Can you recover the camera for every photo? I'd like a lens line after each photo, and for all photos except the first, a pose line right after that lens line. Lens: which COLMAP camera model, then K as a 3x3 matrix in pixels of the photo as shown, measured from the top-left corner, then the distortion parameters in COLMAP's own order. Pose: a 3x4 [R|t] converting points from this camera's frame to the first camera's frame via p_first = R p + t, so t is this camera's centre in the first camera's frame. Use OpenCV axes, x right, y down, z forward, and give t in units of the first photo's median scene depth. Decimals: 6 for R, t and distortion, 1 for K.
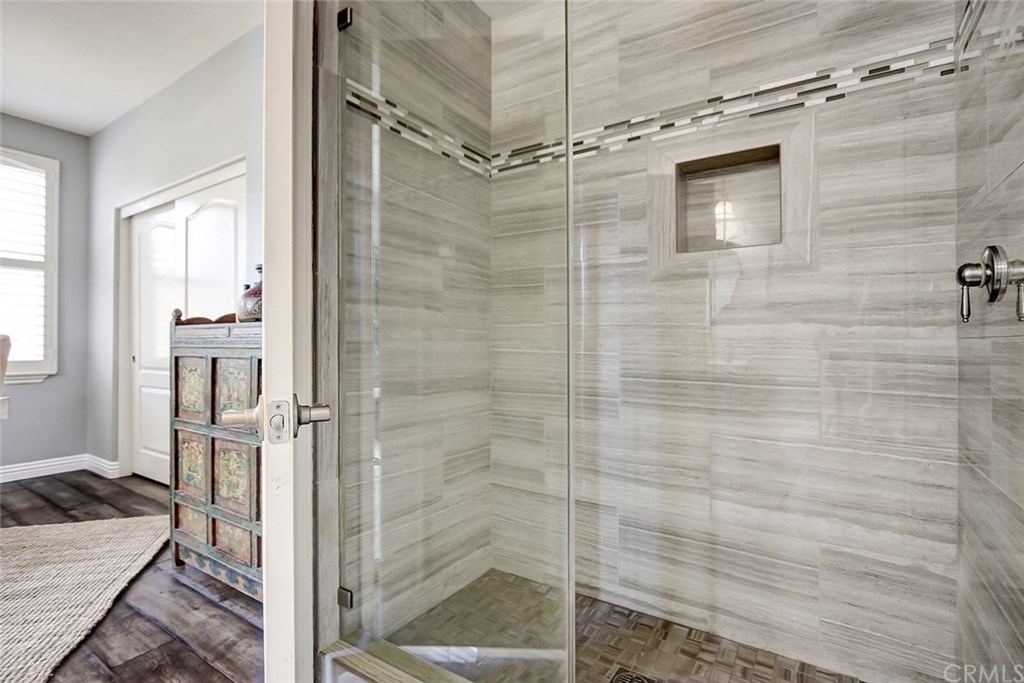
lens RADIAL K [[472.2, 0, 528.8], [0, 472.2, 339.8], [0, 0, 1]] dist [-0.002230, -0.000707]
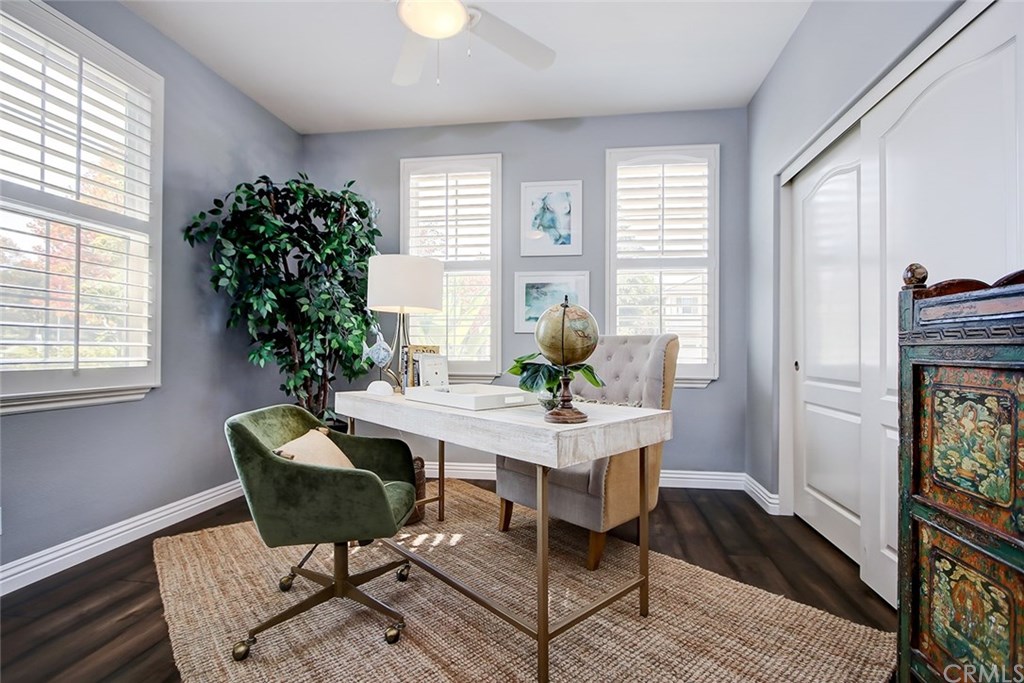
lens RADIAL K [[472.2, 0, 528.8], [0, 472.2, 339.8], [0, 0, 1]] dist [-0.002230, -0.000707]
pose [[0.394700, -0.009880, -0.918757, -0.377066], [-0.007428, 0.999875, -0.013944, 0.016120], [0.918780, 0.012328, 0.394578, 0.370093]]
